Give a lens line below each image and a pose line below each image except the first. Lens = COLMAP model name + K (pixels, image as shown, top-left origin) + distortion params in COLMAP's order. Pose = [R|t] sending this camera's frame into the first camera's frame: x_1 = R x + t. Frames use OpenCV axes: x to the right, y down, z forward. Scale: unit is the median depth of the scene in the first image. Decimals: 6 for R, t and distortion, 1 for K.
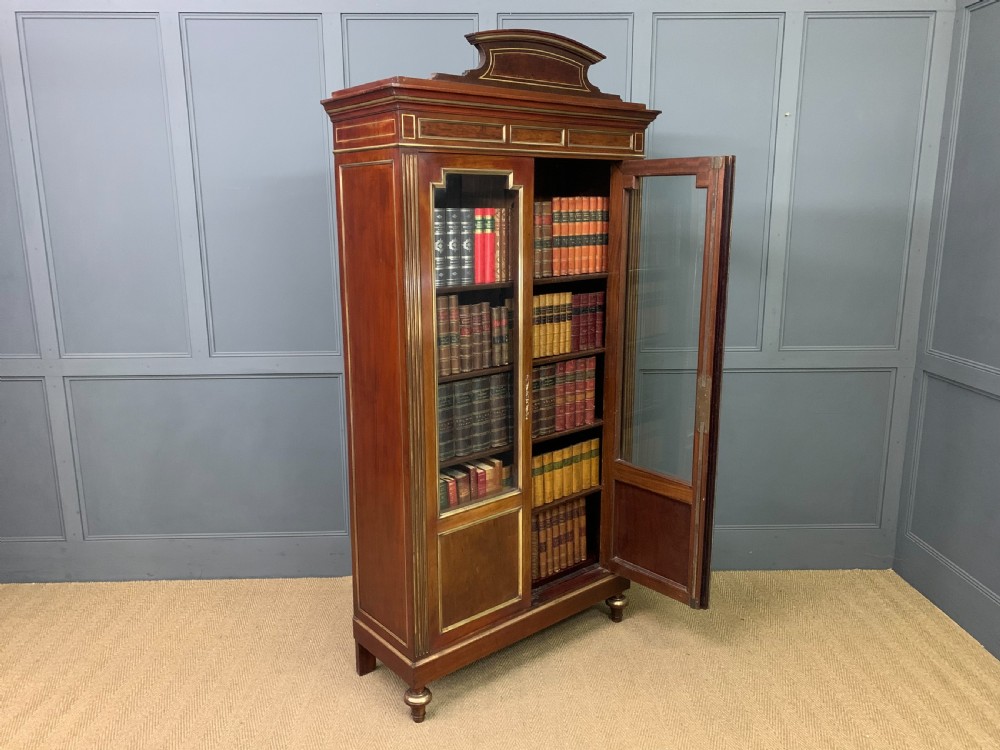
lens RADIAL K [[772.5, 0, 492.5], [0, 772.5, 373.0], [0, 0, 1]] dist [0.078325, -0.095483]
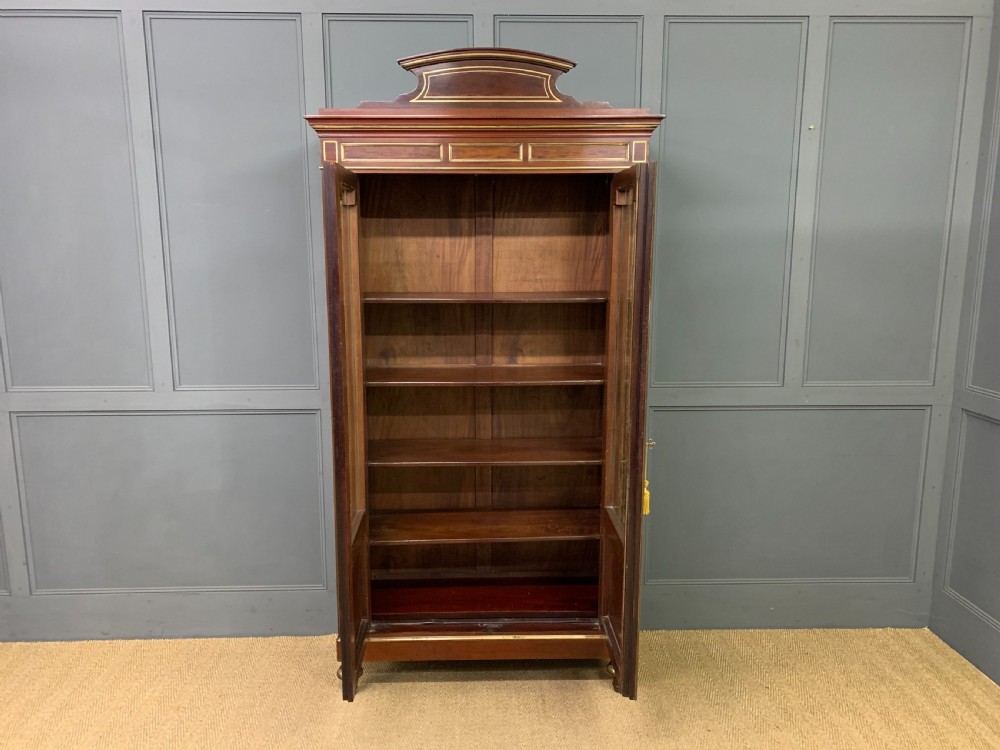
lens RADIAL K [[773.0, 0, 493.7], [0, 773.0, 381.0], [0, 0, 1]] dist [0.078528, -0.098527]
pose [[0.782943, 0.119232, -0.610560, 0.680519], [-0.135537, 0.990578, 0.019640, -0.036097], [0.607149, 0.067376, 0.791727, 0.232496]]
